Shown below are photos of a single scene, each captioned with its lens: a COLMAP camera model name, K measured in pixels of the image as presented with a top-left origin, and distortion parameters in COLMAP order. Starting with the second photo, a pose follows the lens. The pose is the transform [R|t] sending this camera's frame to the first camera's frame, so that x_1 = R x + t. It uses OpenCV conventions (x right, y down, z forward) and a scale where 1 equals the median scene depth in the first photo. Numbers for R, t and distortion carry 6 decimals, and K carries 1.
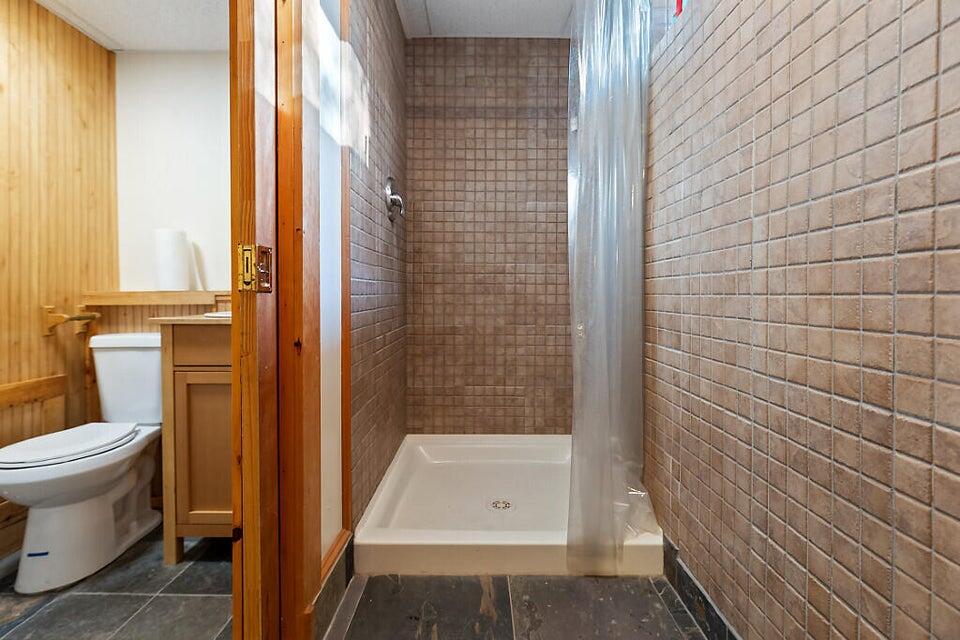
lens RADIAL K [[436.2, 0, 473.8], [0, 436.2, 301.0], [0, 0, 1]] dist [0.000271, -0.000288]
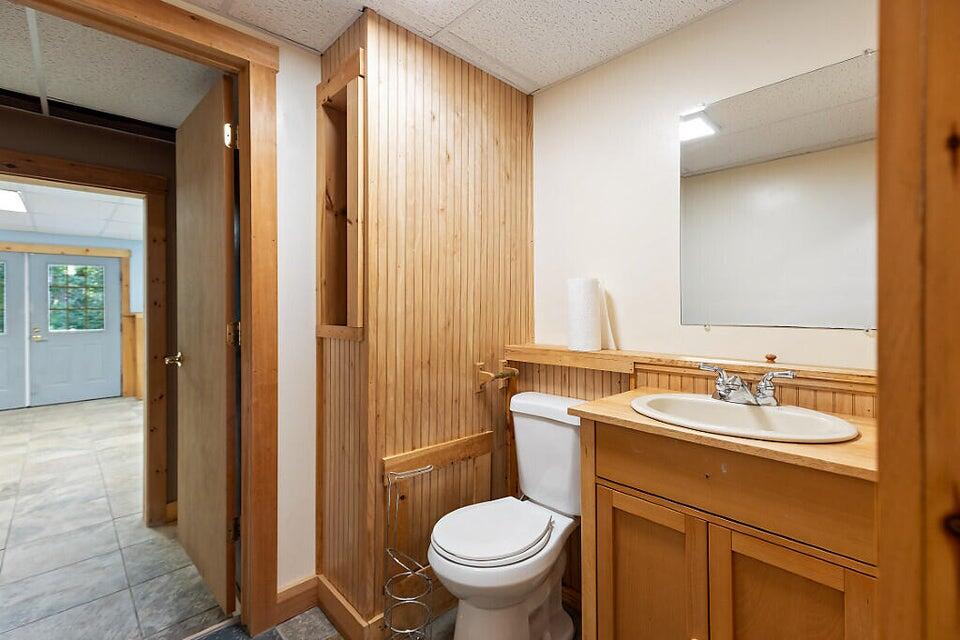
lens RADIAL K [[436.2, 0, 480.6], [0, 436.2, 312.2], [0, 0, 1]] dist [0.000271, -0.000288]
pose [[0.702905, 0.005533, -0.711262, -0.249300], [-0.009301, 0.999956, -0.001413, -0.102313], [0.711223, 0.007608, 0.702925, 0.282767]]
